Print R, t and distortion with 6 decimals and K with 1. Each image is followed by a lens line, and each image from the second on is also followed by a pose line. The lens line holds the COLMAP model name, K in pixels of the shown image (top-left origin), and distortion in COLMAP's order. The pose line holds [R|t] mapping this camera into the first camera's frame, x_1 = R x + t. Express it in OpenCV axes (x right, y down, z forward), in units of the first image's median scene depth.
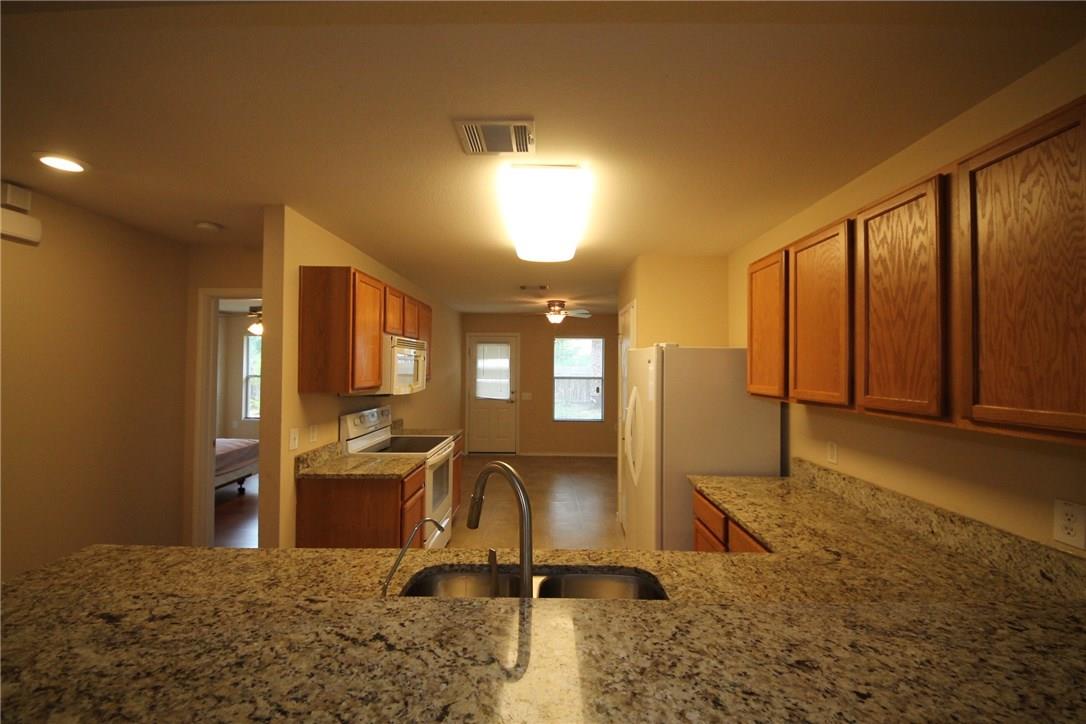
lens RADIAL K [[426.2, 0, 538.4], [0, 426.2, 357.5], [0, 0, 1]] dist [0.000344, -0.000120]
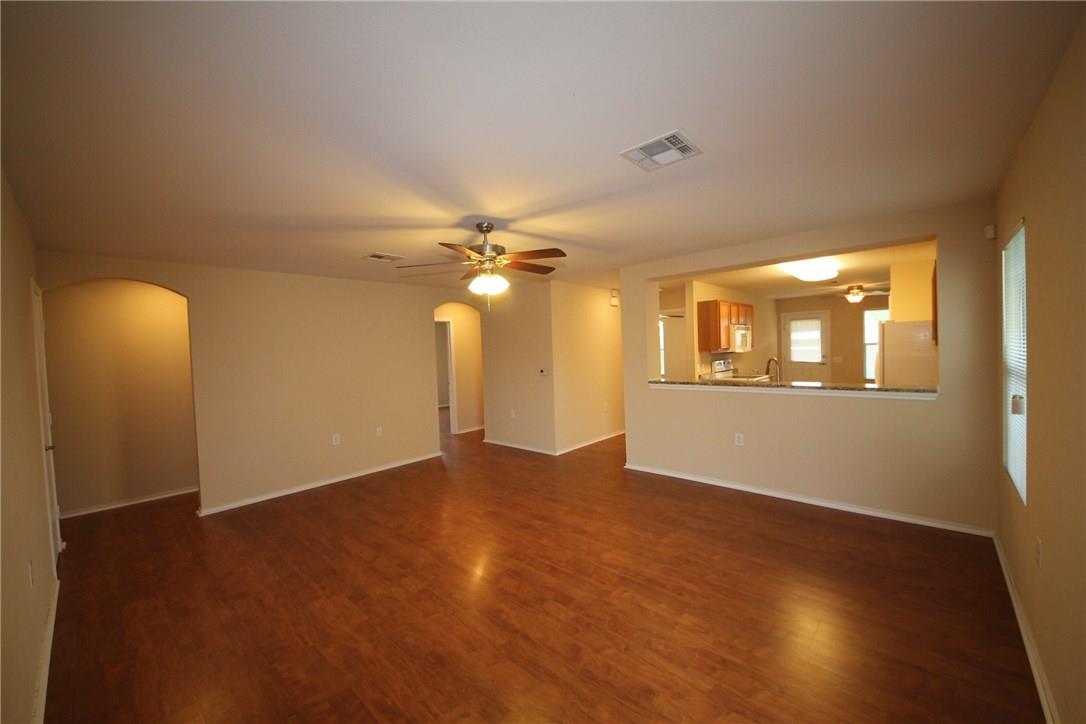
lens RADIAL K [[426.2, 0, 538.4], [0, 426.2, 357.5], [0, 0, 1]] dist [0.000344, -0.000120]
pose [[0.754015, -0.016506, -0.656650, 0.166678], [0.052351, 0.998014, 0.035026, -0.007354], [0.654768, -0.060787, 0.753382, -0.657043]]
